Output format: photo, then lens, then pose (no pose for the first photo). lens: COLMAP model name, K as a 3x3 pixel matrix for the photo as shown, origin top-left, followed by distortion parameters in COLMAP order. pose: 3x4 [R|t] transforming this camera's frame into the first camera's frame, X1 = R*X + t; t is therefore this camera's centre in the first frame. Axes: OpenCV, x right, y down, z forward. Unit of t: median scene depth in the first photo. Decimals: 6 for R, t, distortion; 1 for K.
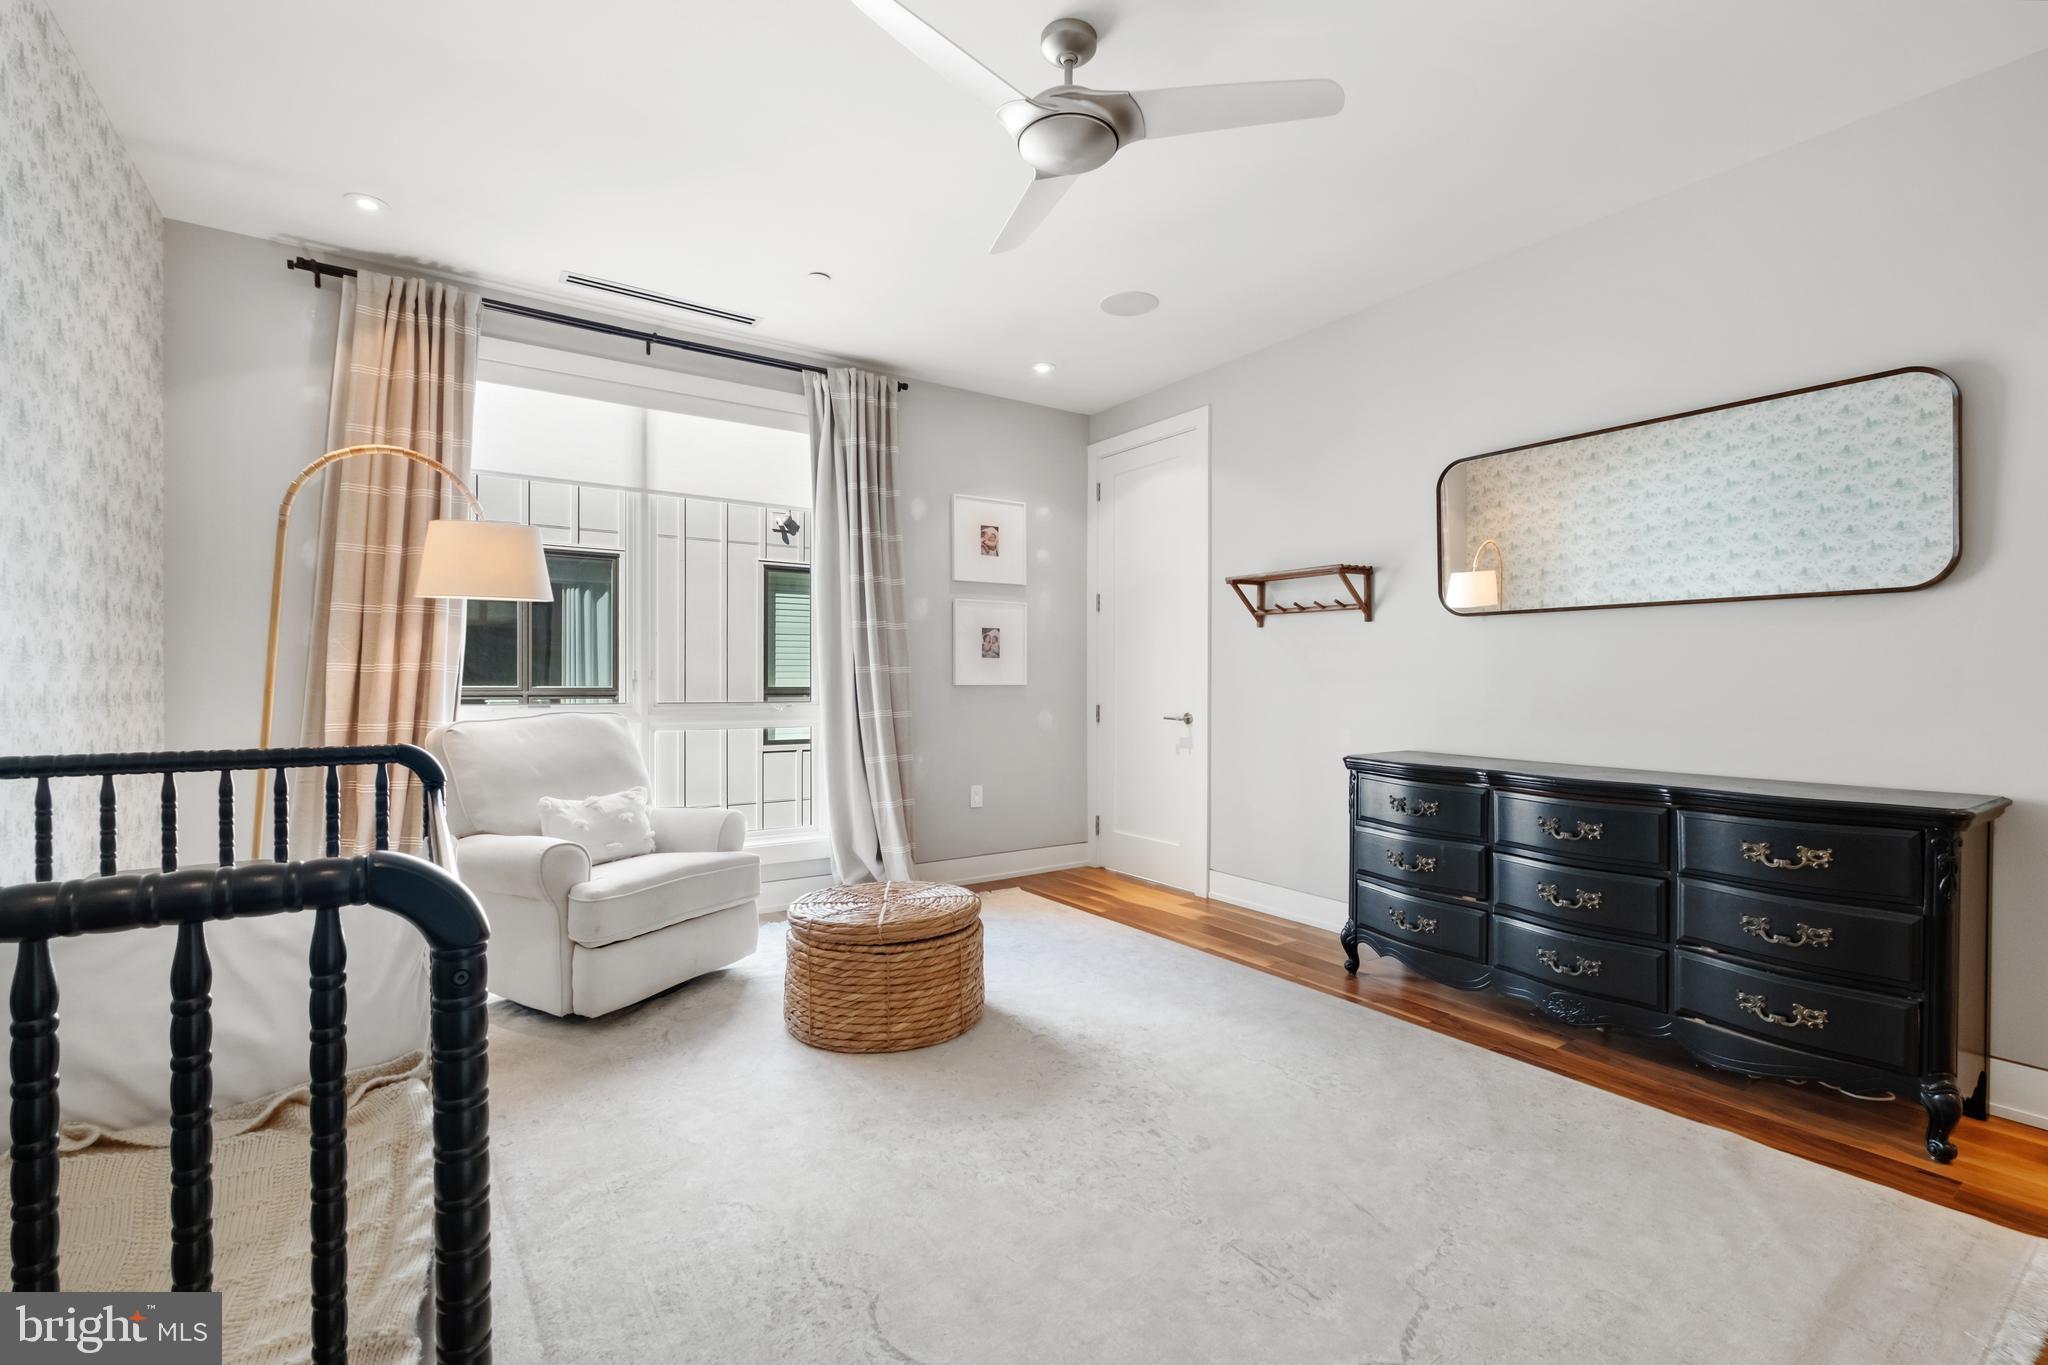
lens RADIAL K [[907.6, 0, 1024.0], [0, 907.6, 682.5], [0, 0, 1]] dist [-0.000266, -0.000533]
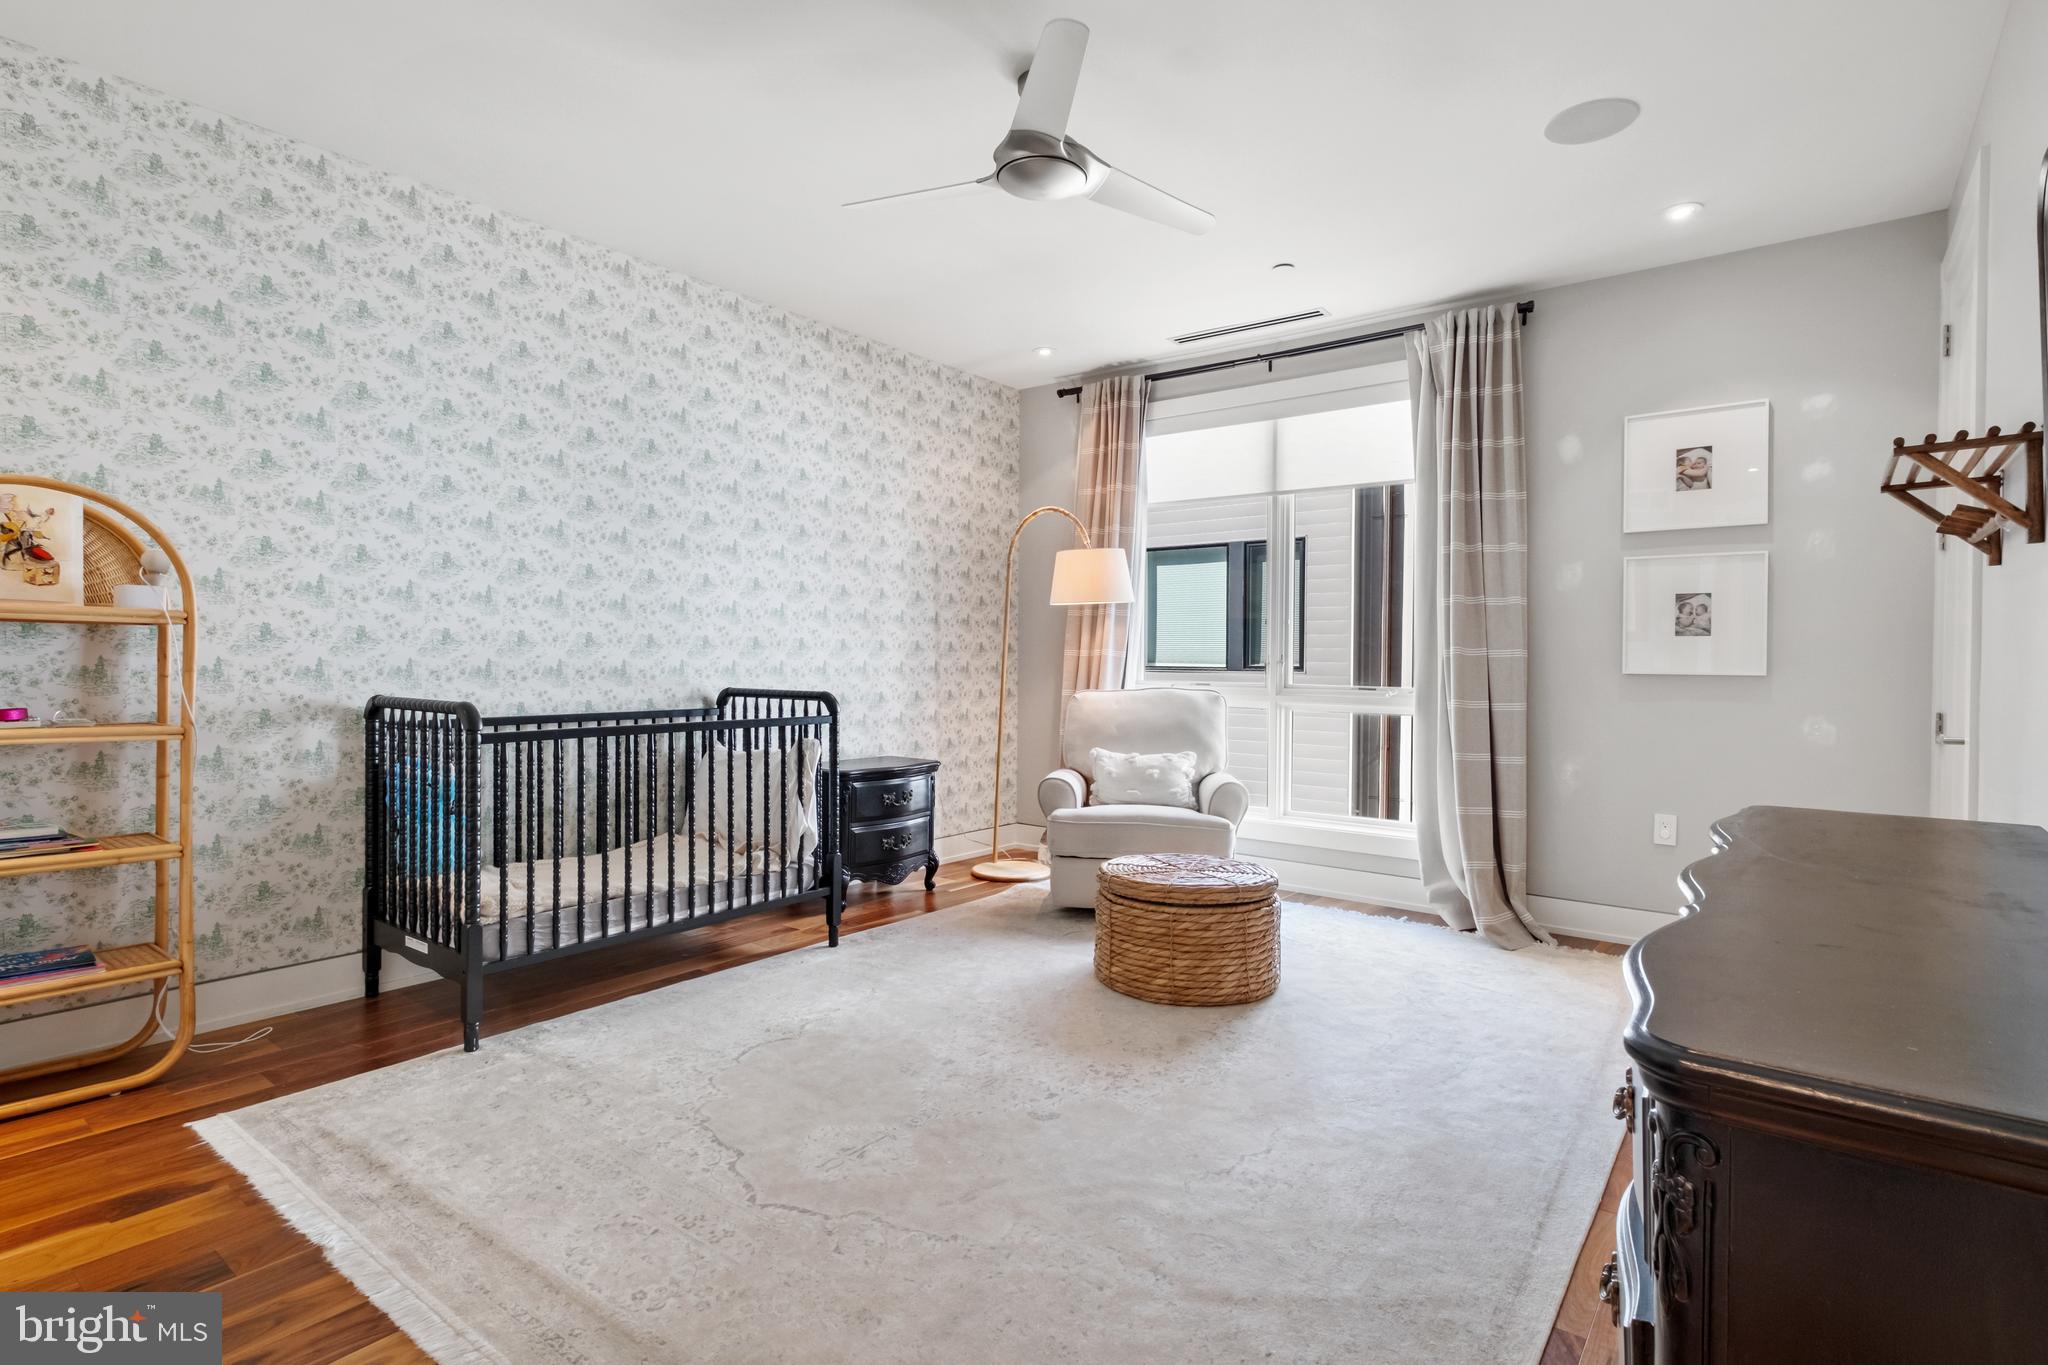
lens RADIAL K [[989.9, 0, 1024.0], [0, 989.9, 682.5], [0, 0, 1]] dist [-0.006717, 0.000112]
pose [[0.312758, 0.022416, -0.949568, 0.608128], [-0.012717, 0.999731, 0.019411, 0.000756], [0.949748, 0.006004, 0.312959, 0.311387]]
